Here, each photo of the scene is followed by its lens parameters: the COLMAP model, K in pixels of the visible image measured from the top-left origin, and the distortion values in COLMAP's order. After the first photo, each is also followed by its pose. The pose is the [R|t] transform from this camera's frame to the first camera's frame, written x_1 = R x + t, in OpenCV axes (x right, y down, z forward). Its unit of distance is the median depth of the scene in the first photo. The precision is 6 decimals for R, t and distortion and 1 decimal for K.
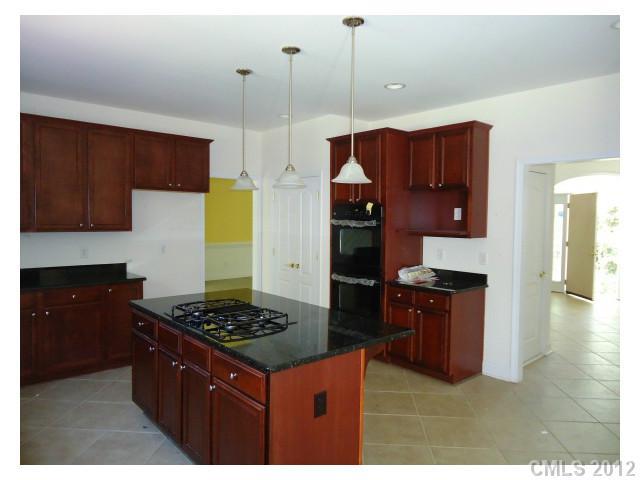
lens RADIAL K [[435.7, 0, 320.0], [0, 435.7, 240.0], [0, 0, 1]] dist [0.002910, -0.000765]
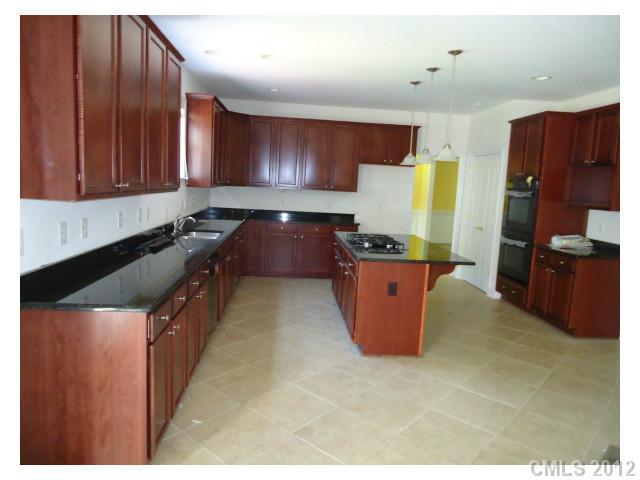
lens RADIAL K [[435.7, 0, 320.0], [0, 435.7, 240.0], [0, 0, 1]] dist [0.002910, -0.000765]
pose [[0.800760, 0.108459, -0.589084, 0.371412], [-0.073261, 0.993820, 0.083391, 0.027355], [0.594488, -0.023620, 0.803758, -0.280027]]
